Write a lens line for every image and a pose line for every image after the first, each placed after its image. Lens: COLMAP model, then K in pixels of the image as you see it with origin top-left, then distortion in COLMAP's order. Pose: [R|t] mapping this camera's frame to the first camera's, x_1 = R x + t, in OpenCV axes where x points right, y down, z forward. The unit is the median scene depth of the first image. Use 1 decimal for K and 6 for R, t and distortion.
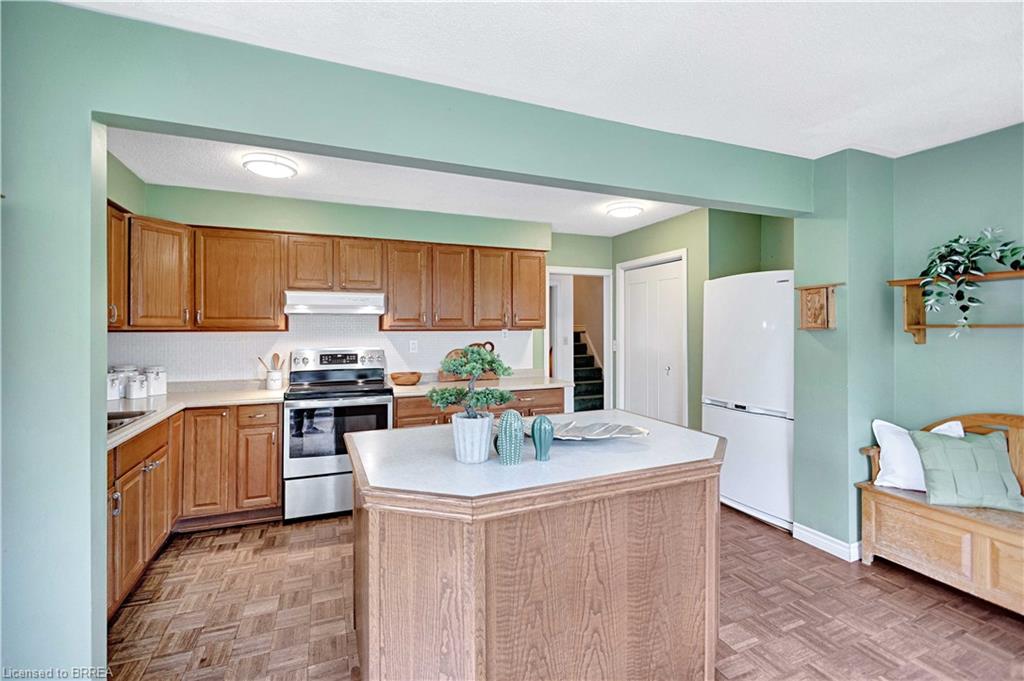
lens RADIAL K [[445.8, 0, 513.7], [0, 445.8, 337.1], [0, 0, 1]] dist [-0.003078, -0.000485]
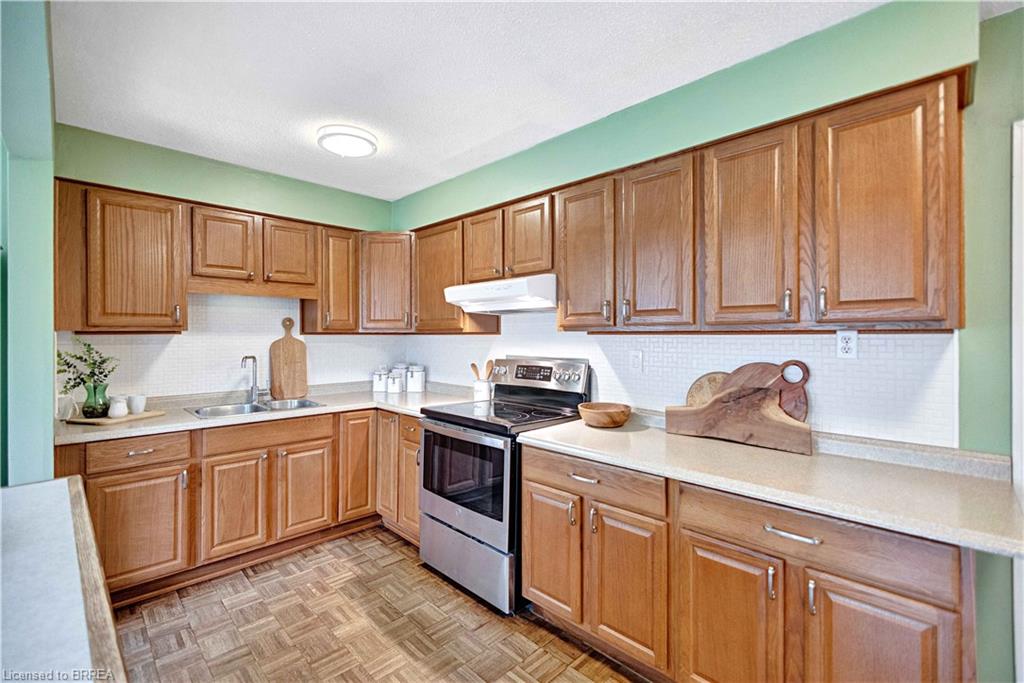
lens RADIAL K [[445.8, 0, 513.7], [0, 445.8, 338.1], [0, 0, 1]] dist [-0.003078, -0.000485]
pose [[0.389146, 0.004528, -0.921165, 0.271868], [-0.023575, 0.999709, -0.005045, -0.002928], [0.920874, 0.023680, 0.389139, 0.699571]]
